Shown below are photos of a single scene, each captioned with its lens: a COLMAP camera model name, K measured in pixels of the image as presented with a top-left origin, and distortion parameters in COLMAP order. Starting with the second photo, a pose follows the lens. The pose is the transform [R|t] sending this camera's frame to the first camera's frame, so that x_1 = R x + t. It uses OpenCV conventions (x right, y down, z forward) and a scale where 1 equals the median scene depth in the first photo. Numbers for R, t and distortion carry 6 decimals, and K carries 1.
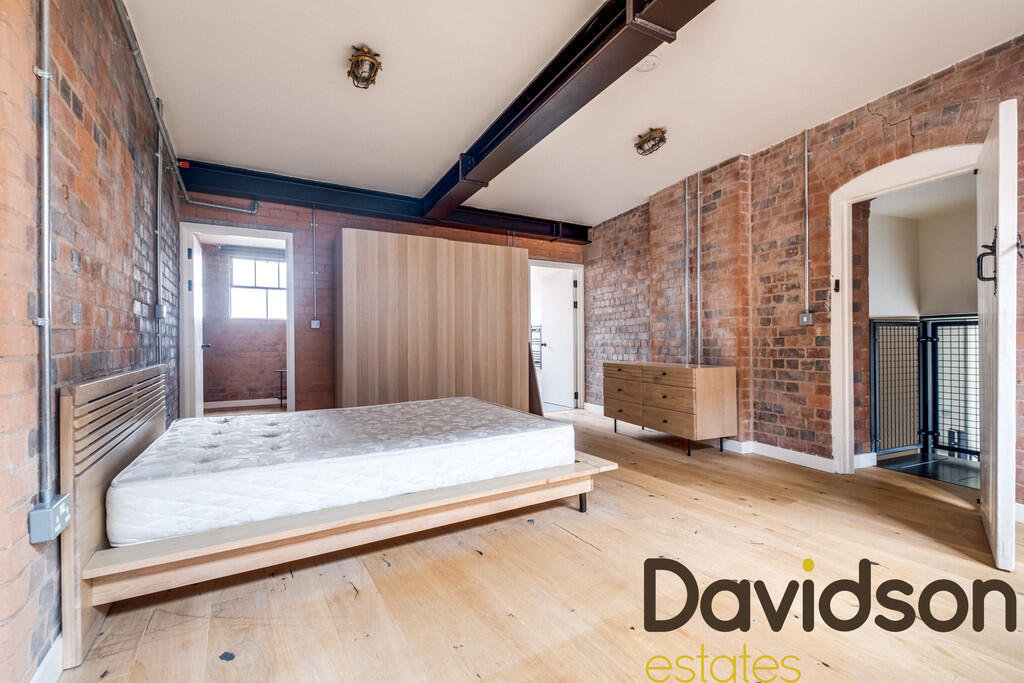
lens RADIAL K [[451.2, 0, 497.3], [0, 451.2, 340.7], [0, 0, 1]] dist [0.024208, -0.000086]
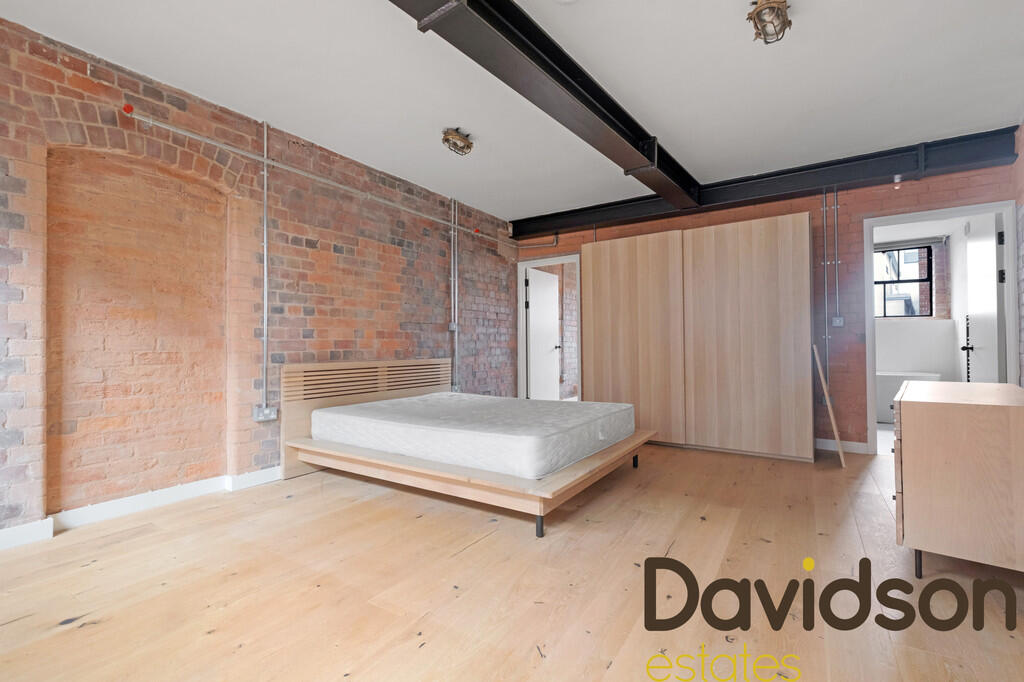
lens RADIAL K [[448.0, 0, 517.3], [0, 448.0, 341.4], [0, 0, 1]] dist [0.001362, -0.000188]
pose [[0.446853, -0.003528, -0.894600, 0.977341], [0.004374, 0.999989, -0.001759, -0.005861], [0.894597, -0.003127, 0.446864, 0.576997]]
